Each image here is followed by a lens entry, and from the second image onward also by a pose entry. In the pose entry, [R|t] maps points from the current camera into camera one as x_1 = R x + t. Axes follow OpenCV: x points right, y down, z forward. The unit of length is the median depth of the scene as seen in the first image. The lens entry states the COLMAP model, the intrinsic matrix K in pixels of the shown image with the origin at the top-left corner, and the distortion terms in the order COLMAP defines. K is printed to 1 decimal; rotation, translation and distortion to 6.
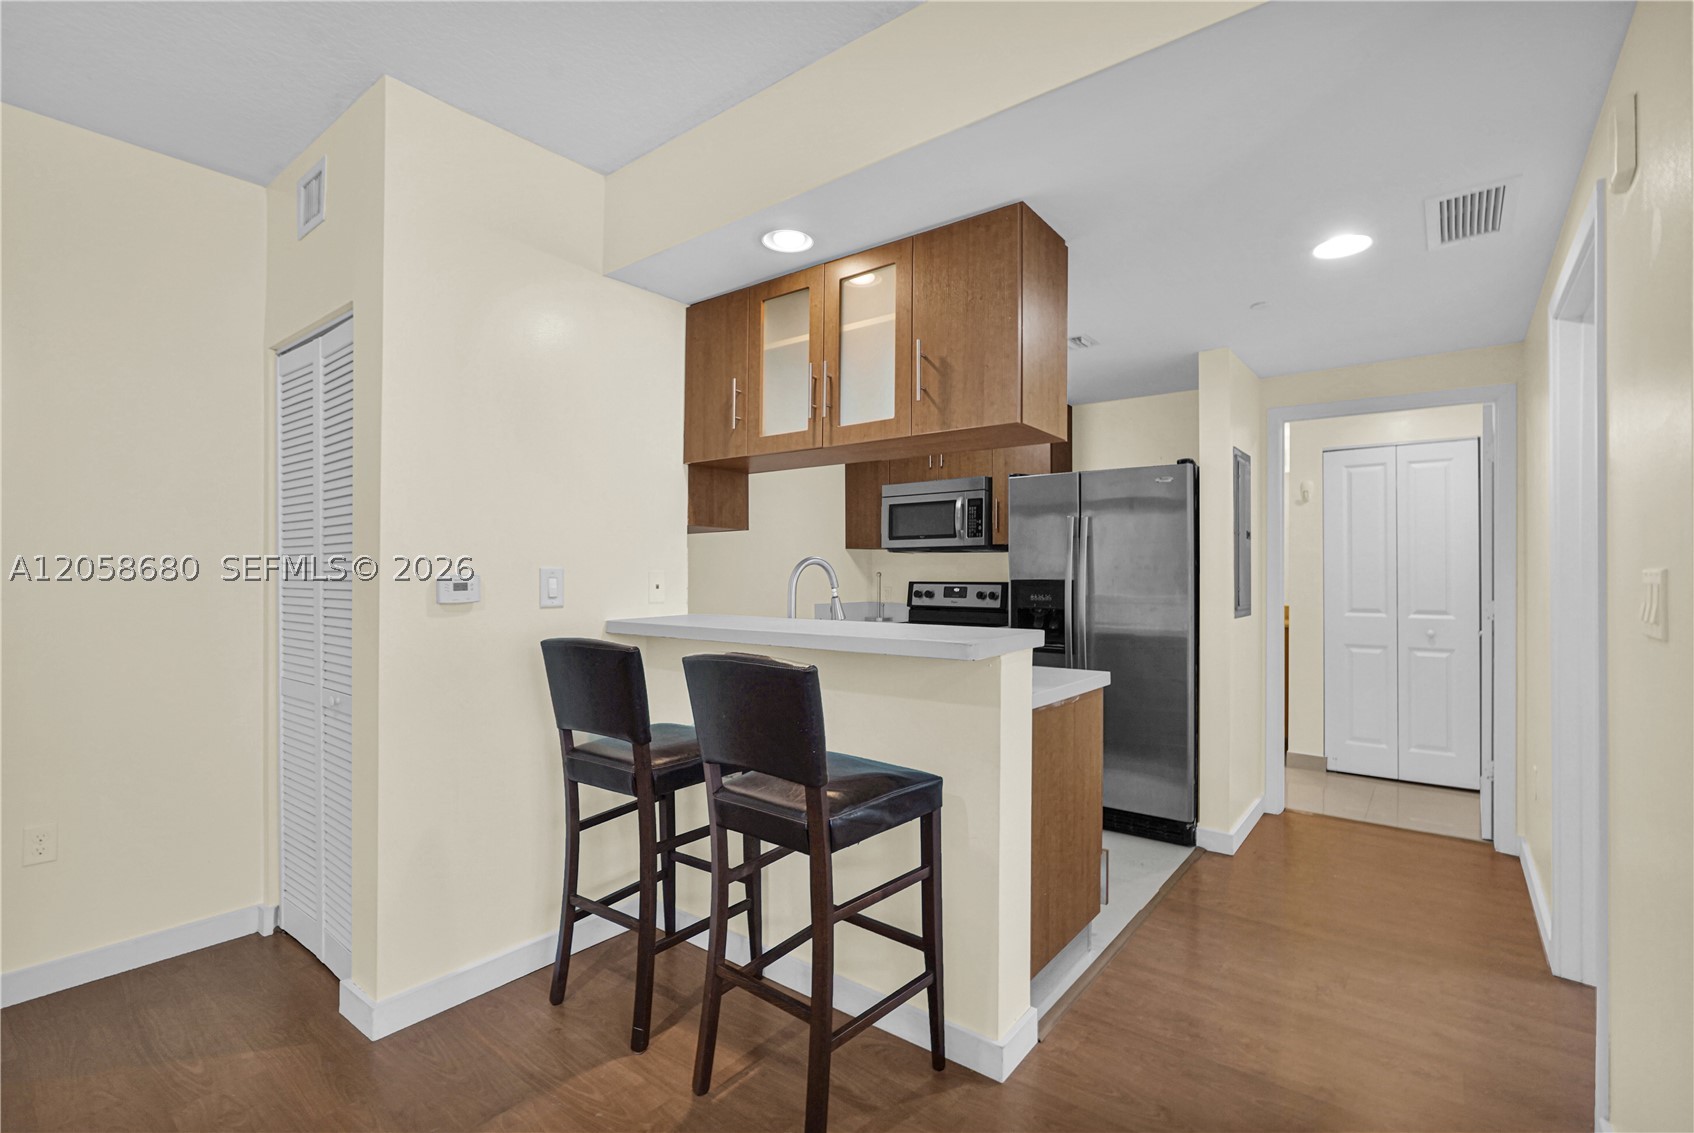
lens RADIAL K [[765.7, 0, 845.5], [0, 765.7, 570.9], [0, 0, 1]] dist [-0.023604, 0.012510]
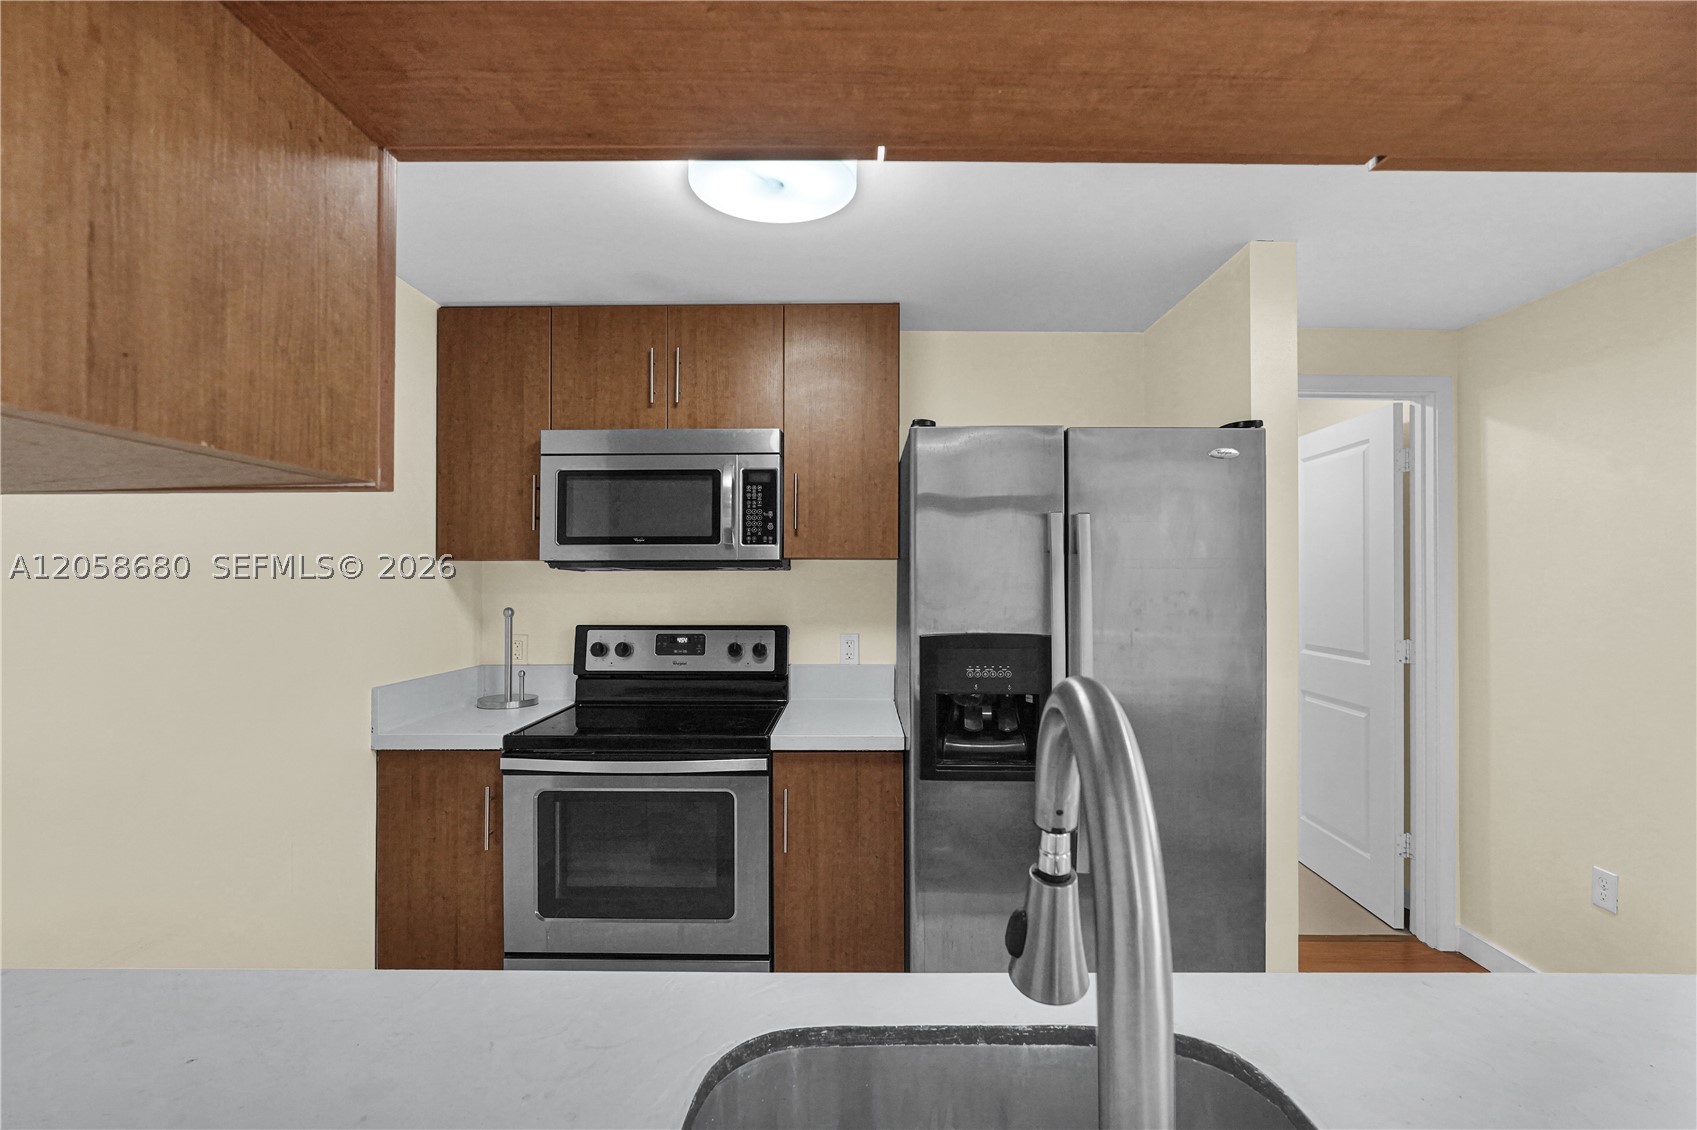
lens RADIAL K [[767.0, 0, 847.0], [0, 767.0, 569.4], [0, 0, 1]] dist [-0.023604, 0.012510]
pose [[0.790336, 0.007021, 0.612633, -0.096909], [-0.002699, 0.999965, -0.007978, -0.021709], [-0.612667, 0.004652, 0.790327, 0.525906]]
